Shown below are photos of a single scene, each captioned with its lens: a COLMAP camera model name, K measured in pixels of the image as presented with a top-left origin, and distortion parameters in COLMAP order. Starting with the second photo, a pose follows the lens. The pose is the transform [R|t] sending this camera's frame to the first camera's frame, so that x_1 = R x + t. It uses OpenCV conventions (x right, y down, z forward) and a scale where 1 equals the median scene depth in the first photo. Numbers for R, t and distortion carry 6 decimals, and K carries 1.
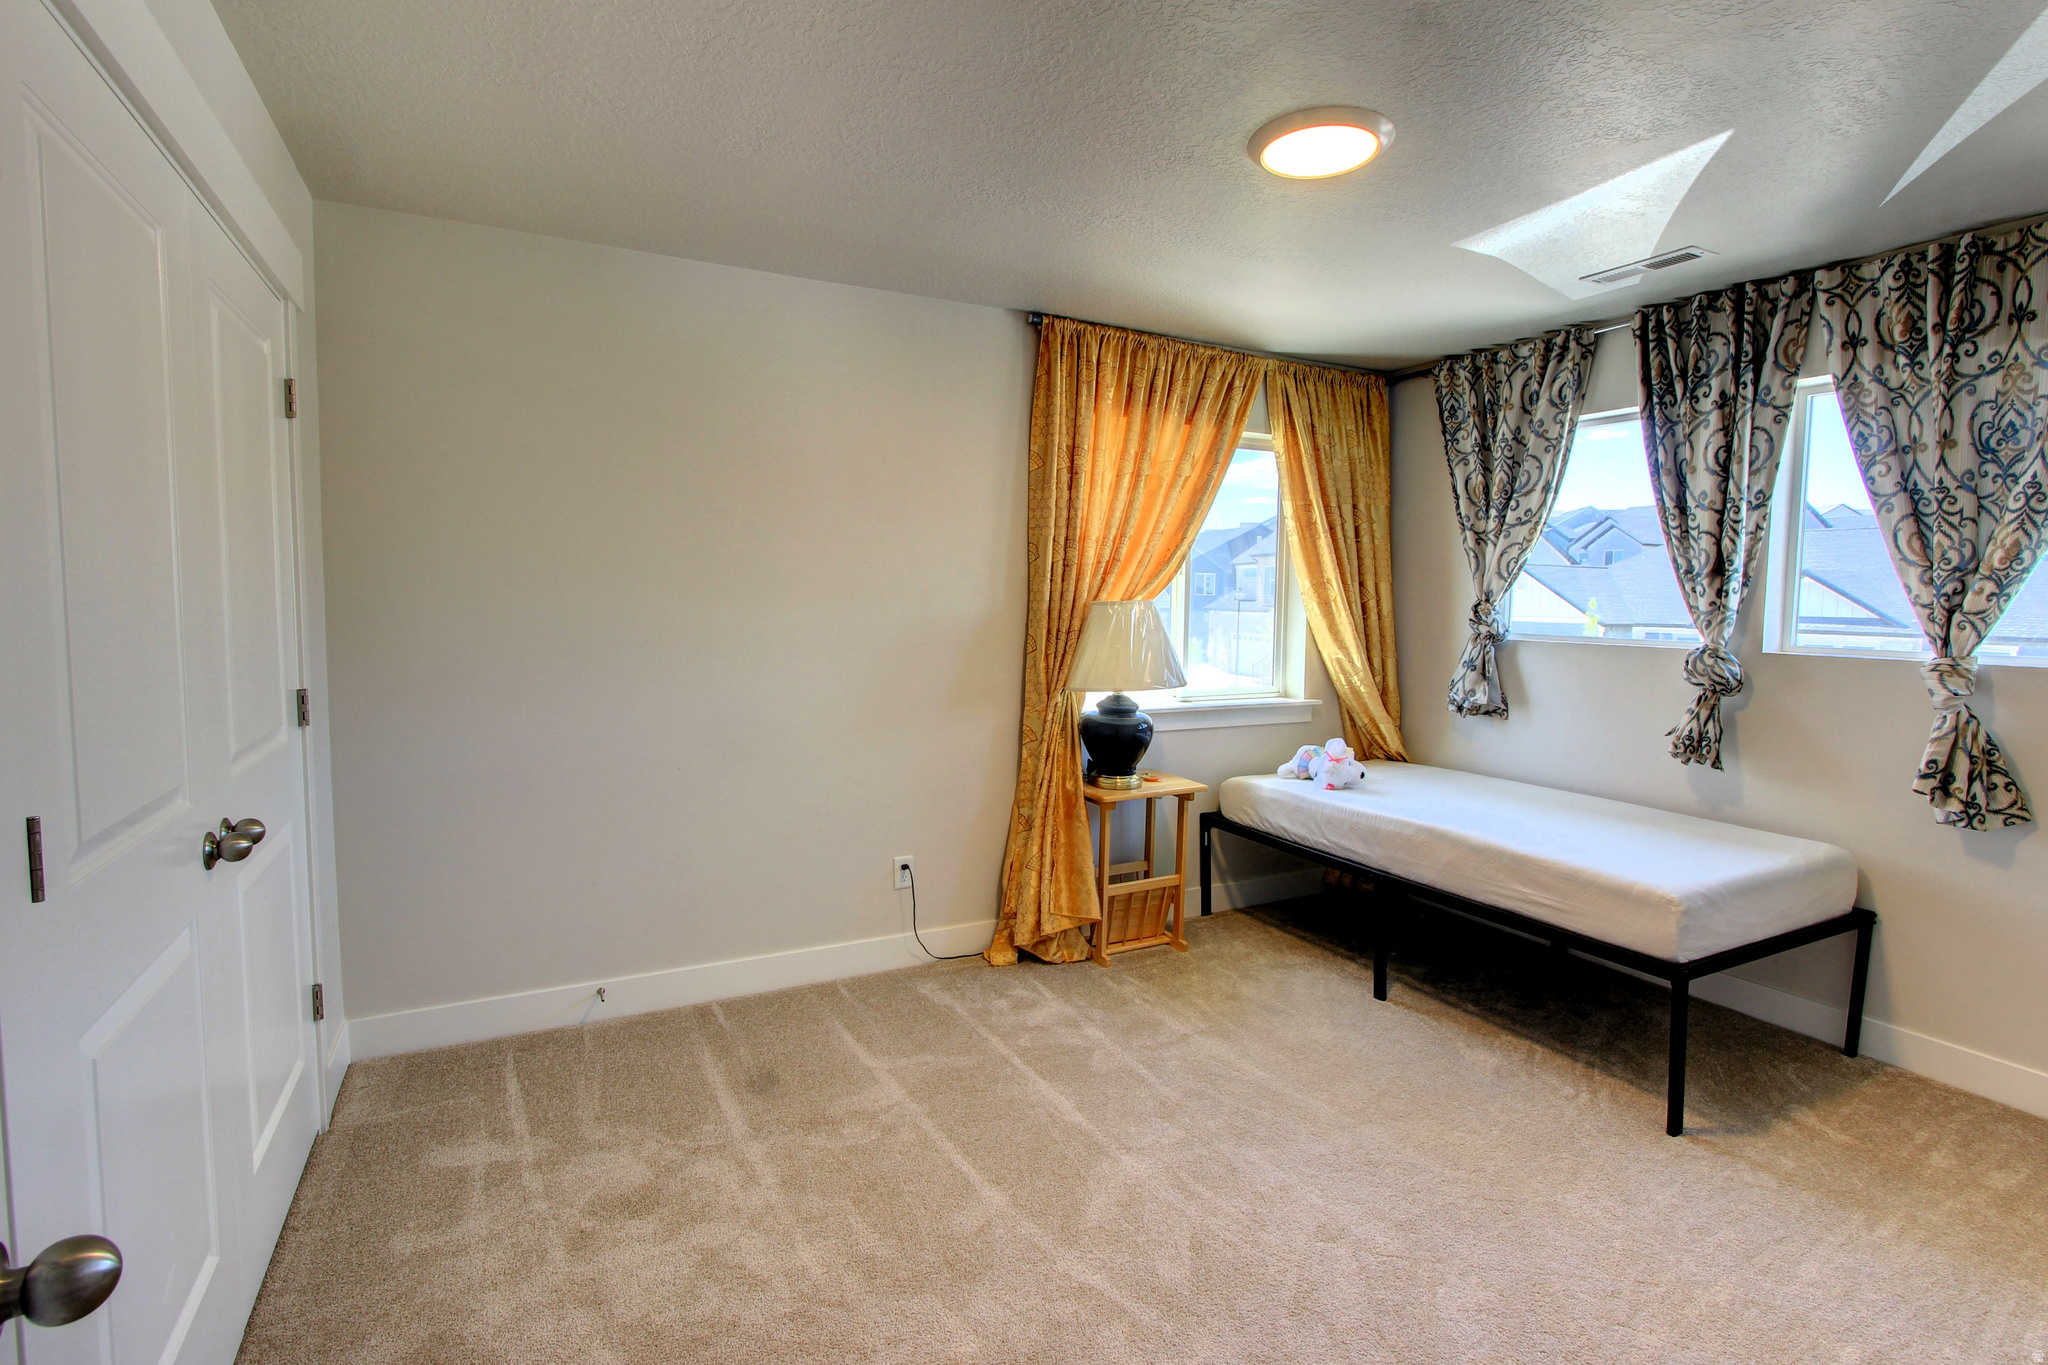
lens RADIAL K [[1003.1, 0, 1014.6], [0, 1003.1, 667.8], [0, 0, 1]] dist [-0.016258, -0.000230]
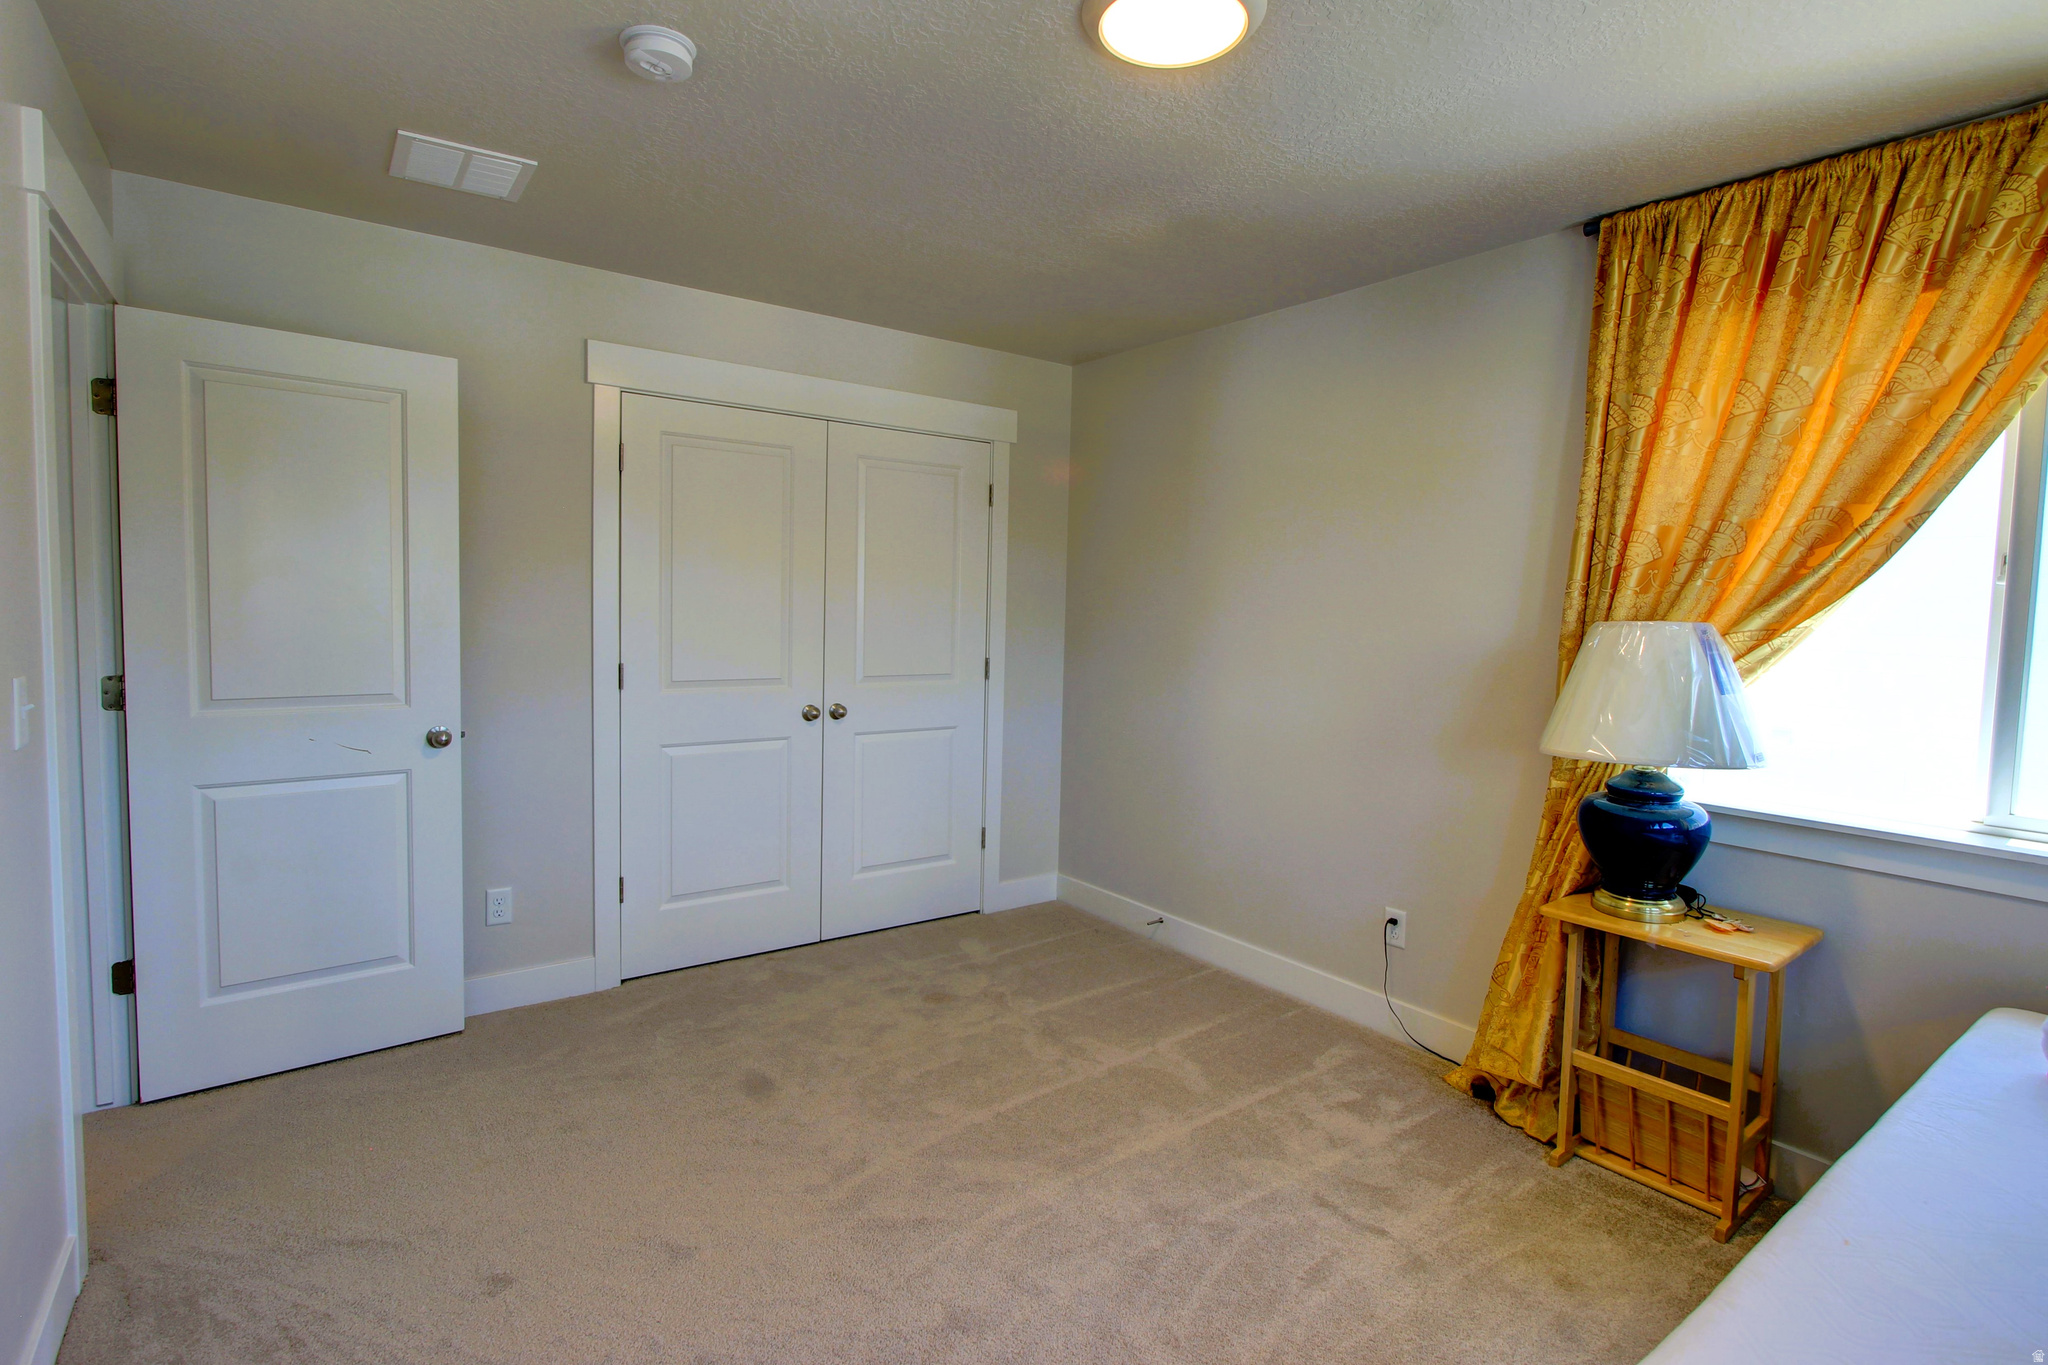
lens RADIAL K [[1024.7, 0, 1016.9], [0, 1024.7, 663.6], [0, 0, 1]] dist [-0.002907, 0.000054]
pose [[0.112717, 0.046338, -0.992546, 0.794977], [-0.088553, 0.995406, 0.036416, -0.033122], [0.989673, 0.083788, 0.116302, 0.592538]]
